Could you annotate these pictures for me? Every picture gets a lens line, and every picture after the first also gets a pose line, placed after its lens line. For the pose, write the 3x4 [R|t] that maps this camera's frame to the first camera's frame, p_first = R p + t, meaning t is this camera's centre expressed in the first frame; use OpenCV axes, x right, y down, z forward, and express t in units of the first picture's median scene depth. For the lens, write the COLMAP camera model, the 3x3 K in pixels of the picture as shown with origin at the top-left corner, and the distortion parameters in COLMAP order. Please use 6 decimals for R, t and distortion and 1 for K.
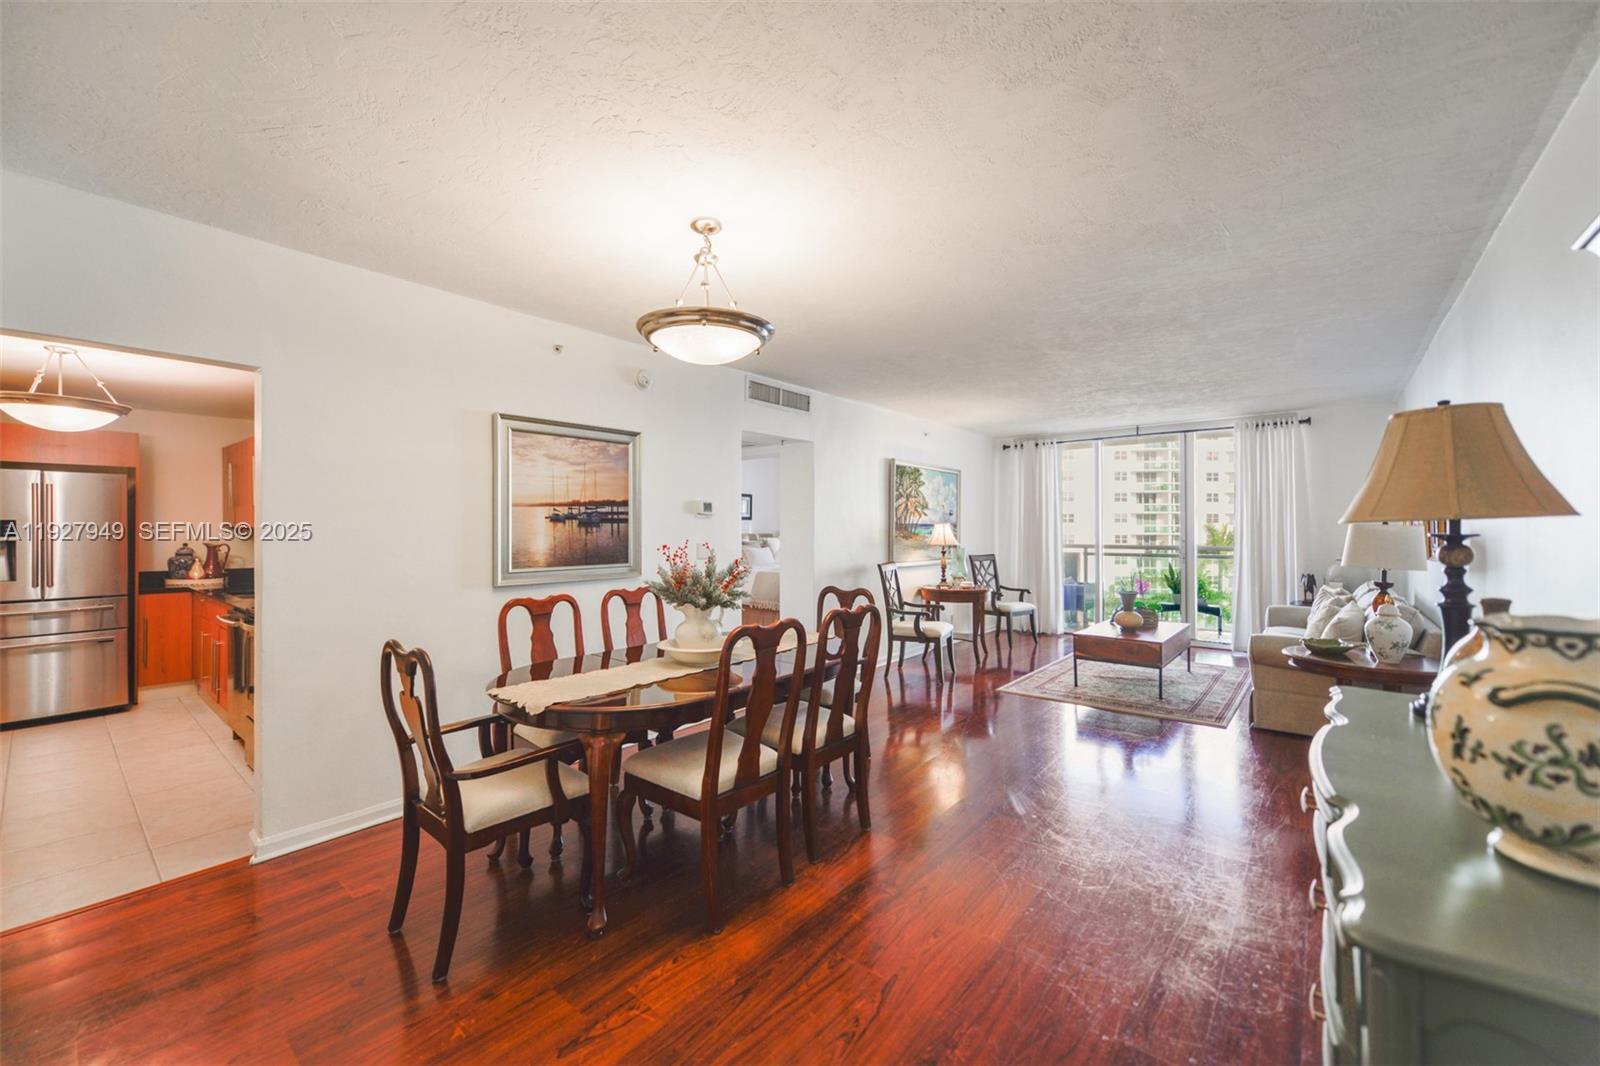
lens RADIAL K [[636.7, 0, 784.3], [0, 636.7, 528.7], [0, 0, 1]] dist [-0.004490, 0.001136]
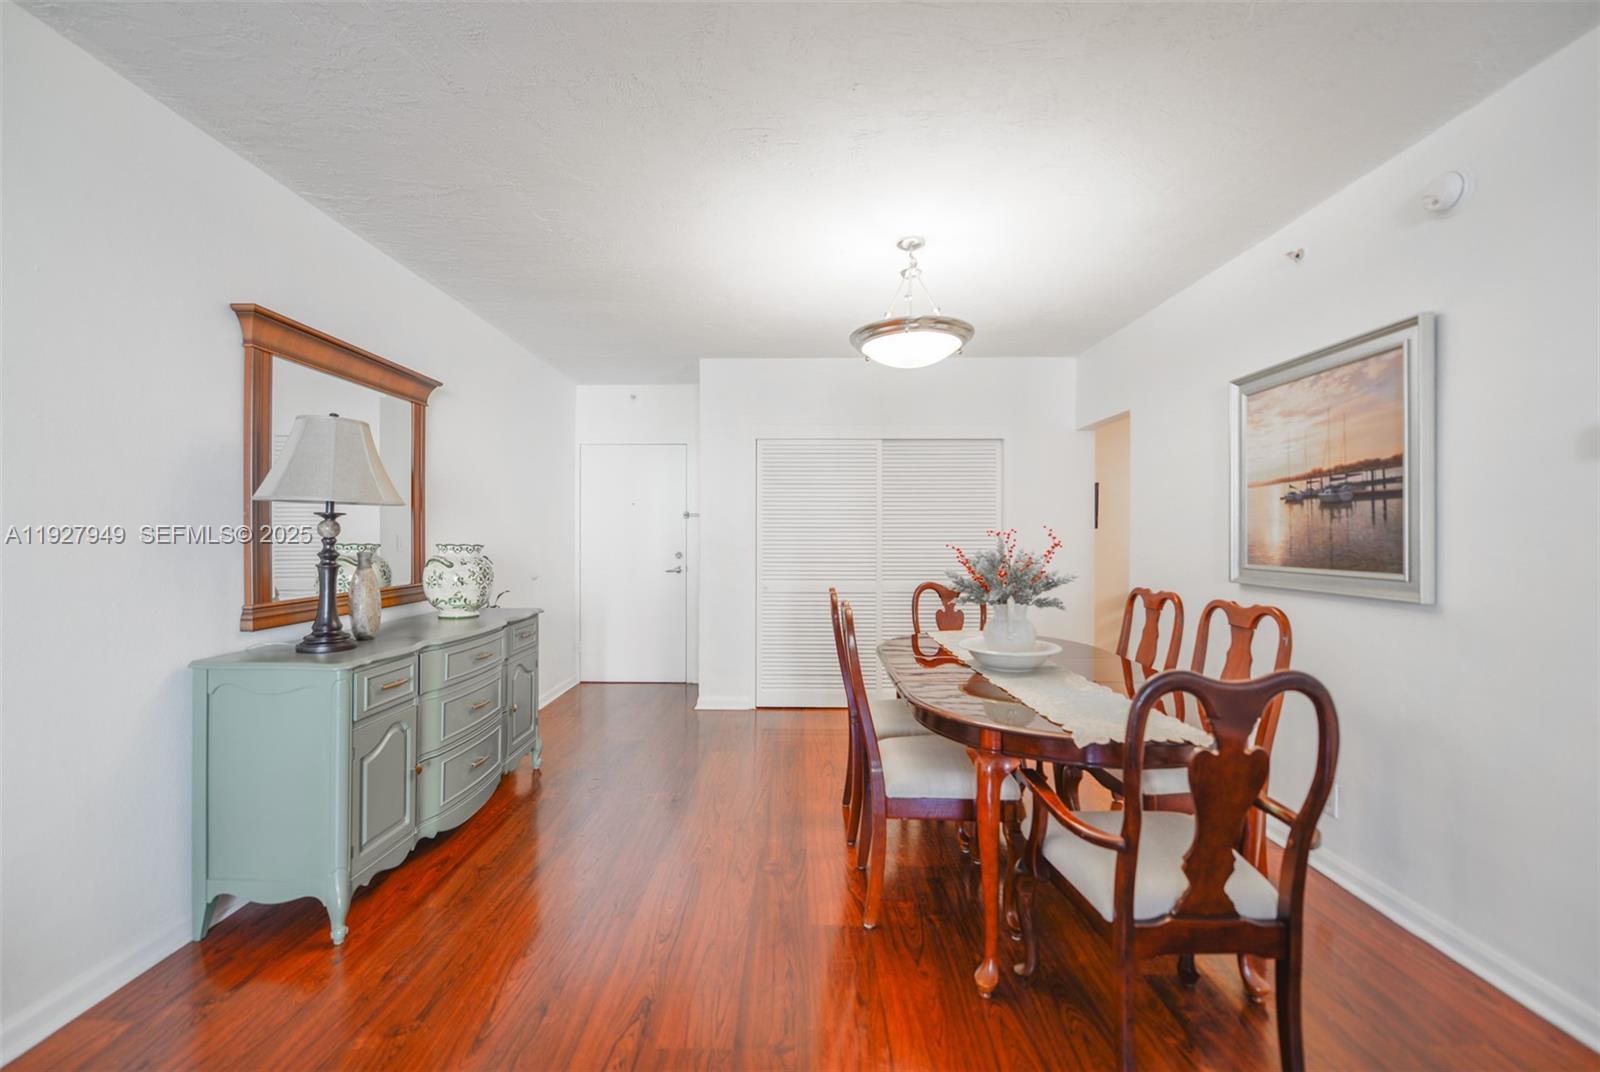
lens RADIAL K [[636.7, 0, 789.1], [0, 636.7, 533.5], [0, 0, 1]] dist [-0.004490, 0.001136]
pose [[-0.770719, 0.000097, -0.637175, 0.313642], [-0.000434, 1.000000, 0.000678, 0.013449], [0.637175, 0.000799, -0.770719, 0.712185]]
